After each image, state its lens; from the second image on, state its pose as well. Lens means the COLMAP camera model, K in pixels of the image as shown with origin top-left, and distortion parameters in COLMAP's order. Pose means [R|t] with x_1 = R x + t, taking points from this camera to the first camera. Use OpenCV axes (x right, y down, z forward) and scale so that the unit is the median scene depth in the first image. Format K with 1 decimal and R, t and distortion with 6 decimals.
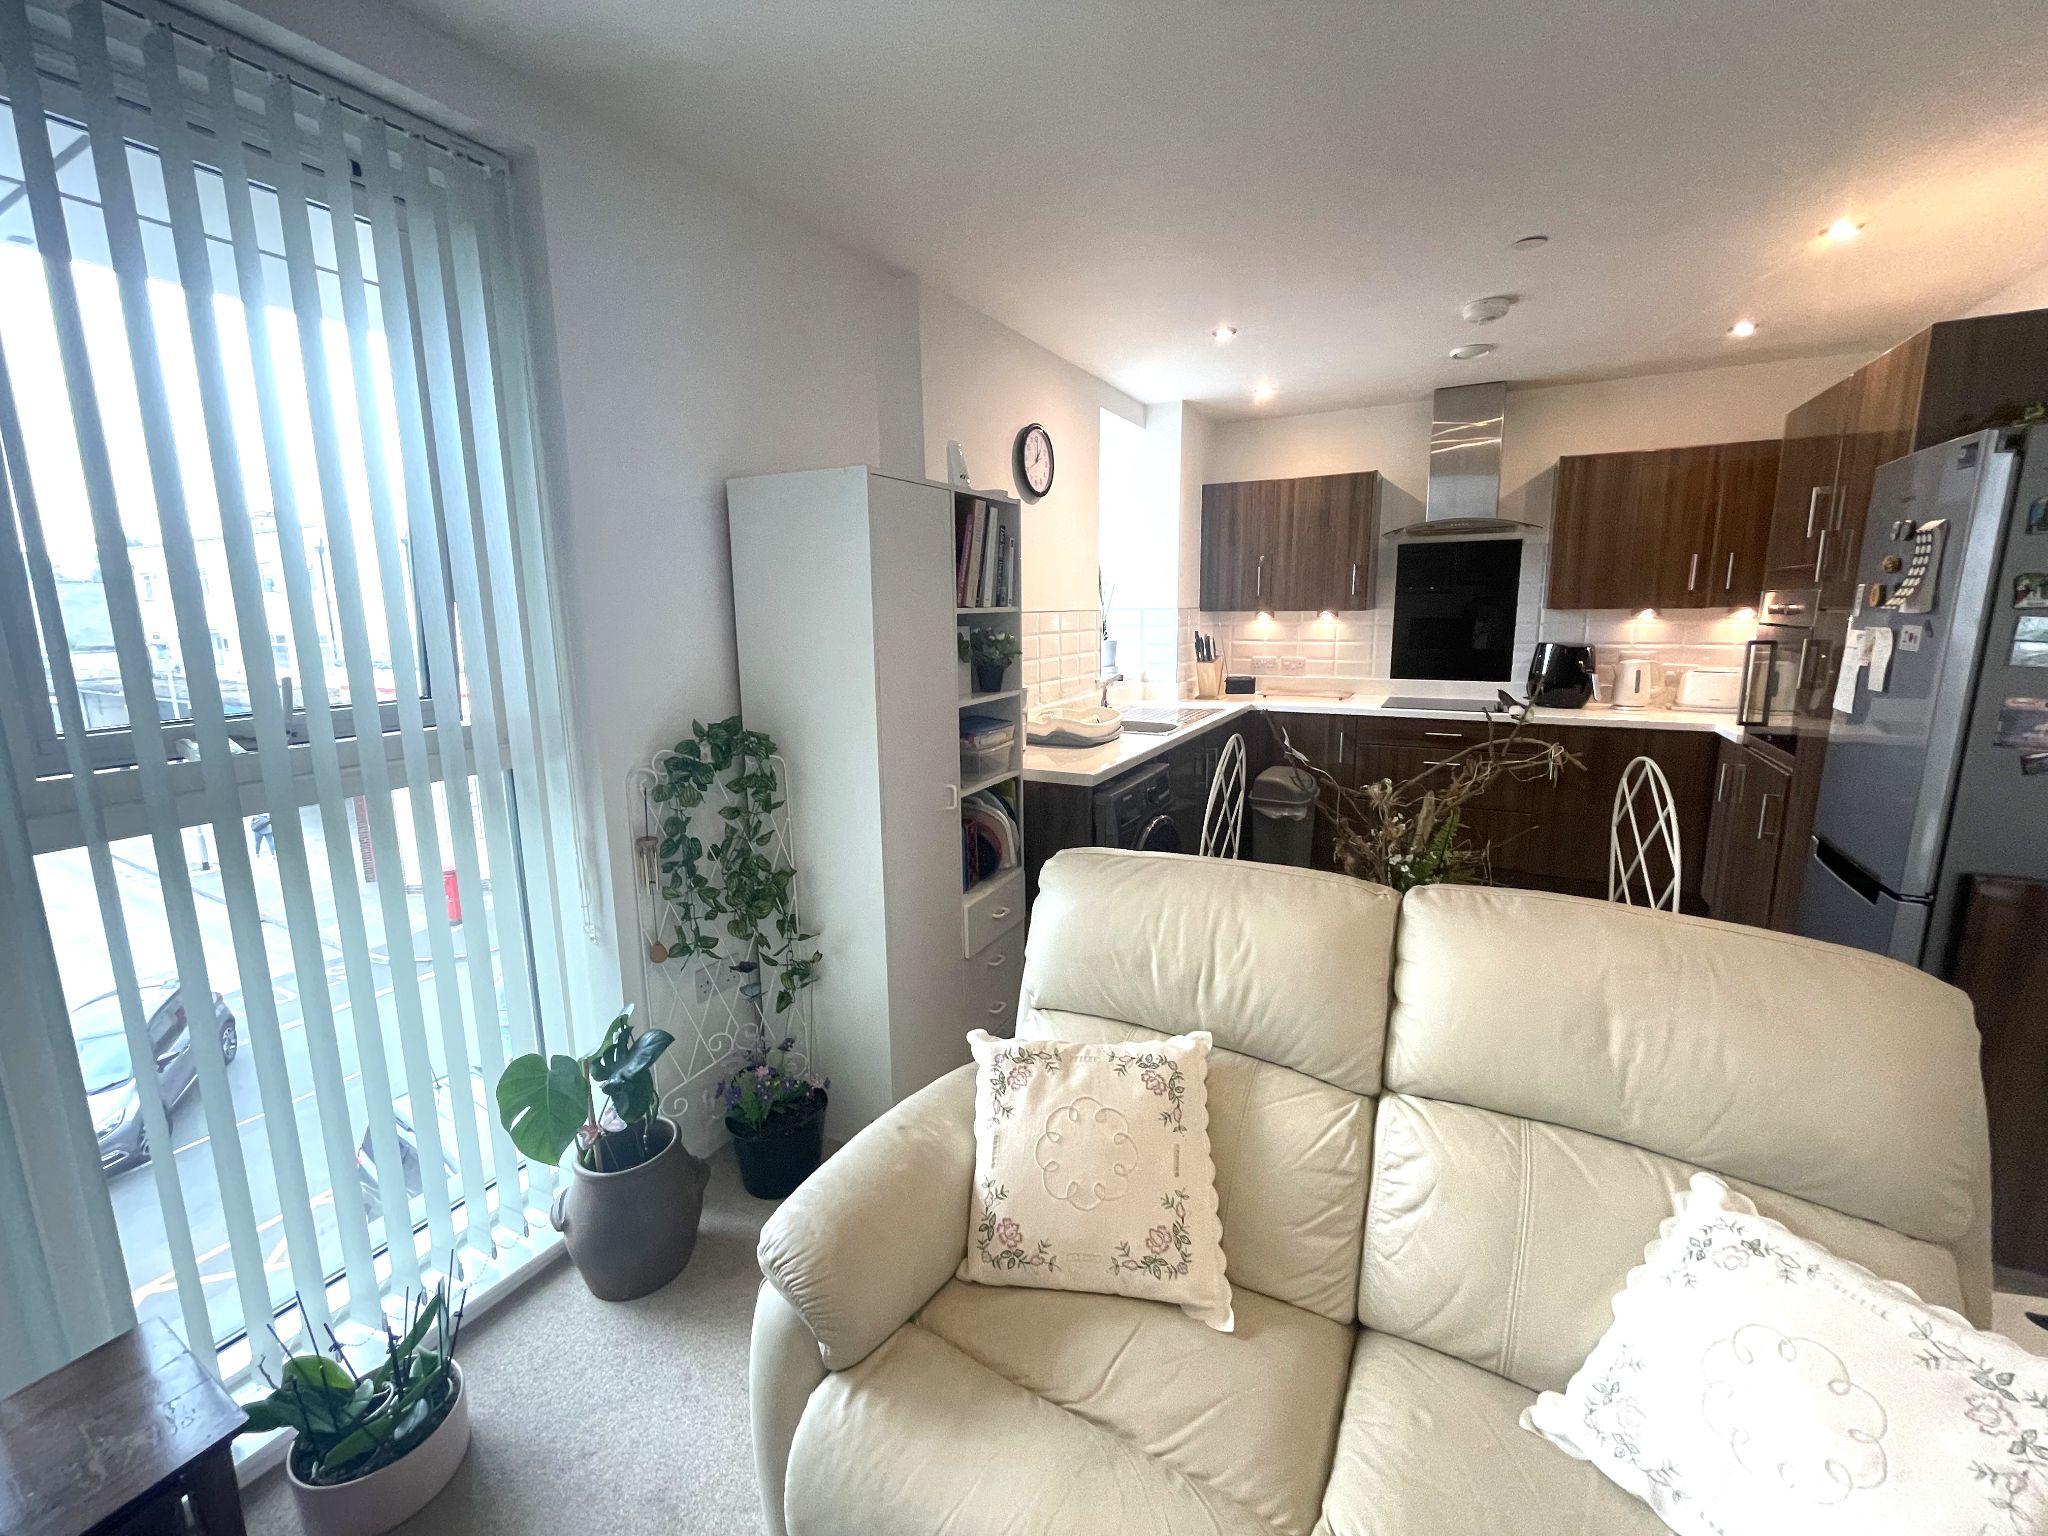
lens RADIAL K [[830.2, 0, 1023.2], [0, 830.2, 744.2], [0, 0, 1]] dist [-0.001587, 0.000168]
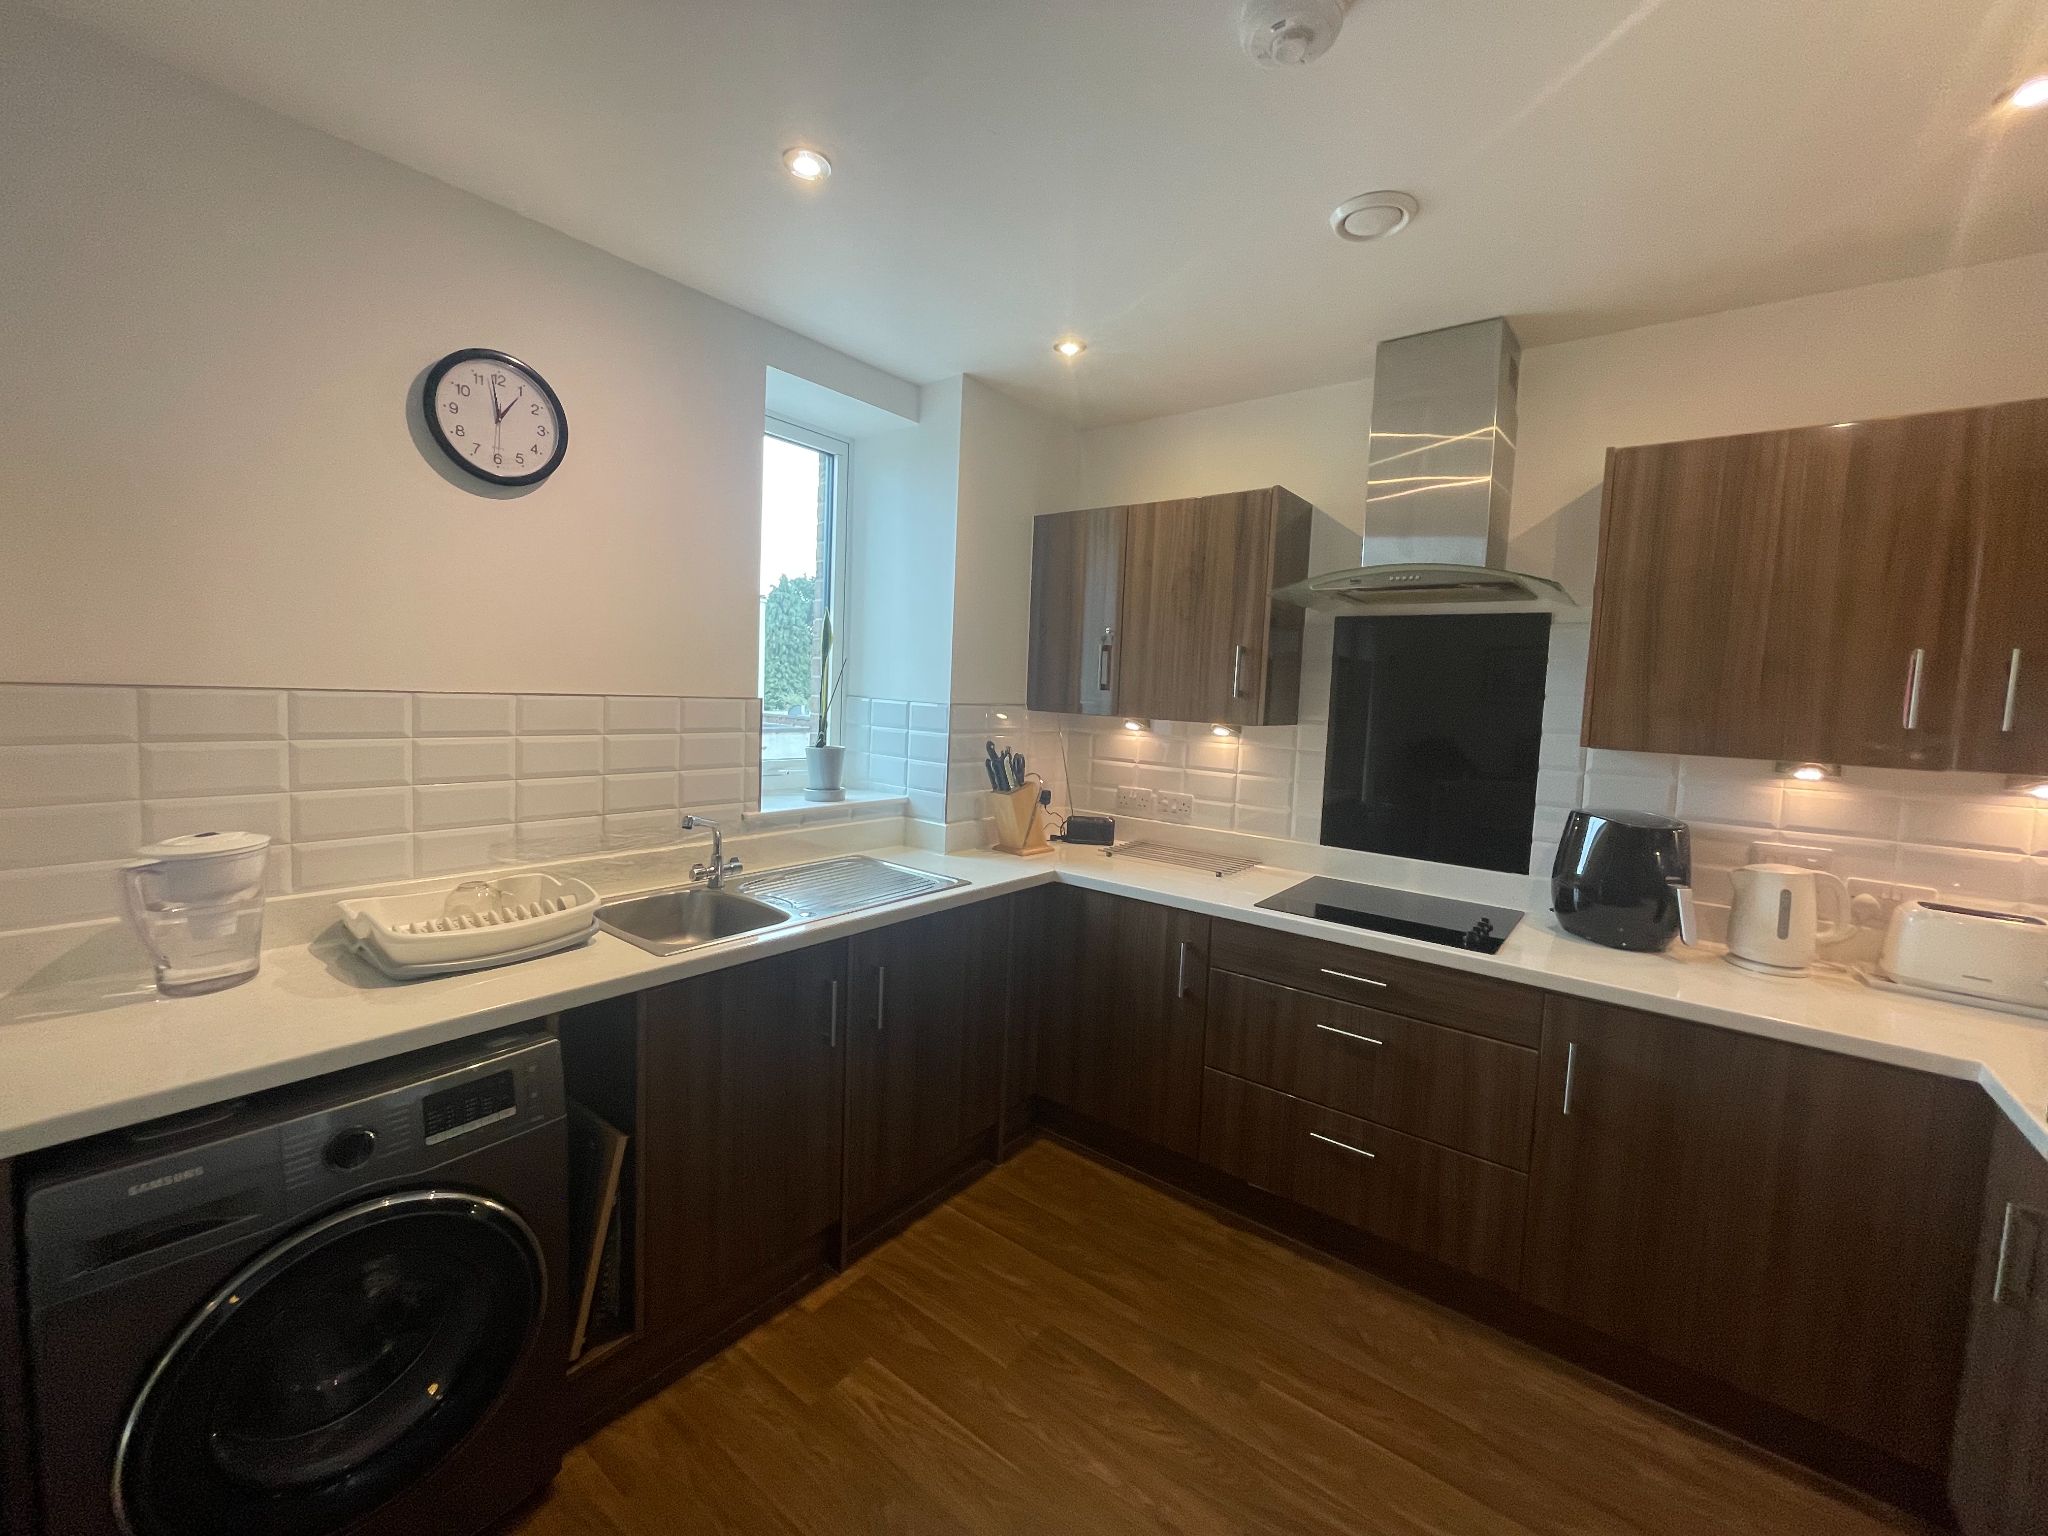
lens RADIAL K [[830.2, 0, 1023.2], [0, 830.2, 744.2], [0, 0, 1]] dist [-0.001587, 0.000168]
pose [[0.984521, 0.066326, -0.162231, 0.358098], [-0.082250, 0.992217, -0.093490, -0.084631], [0.154767, 0.105386, 0.982314, 0.428648]]
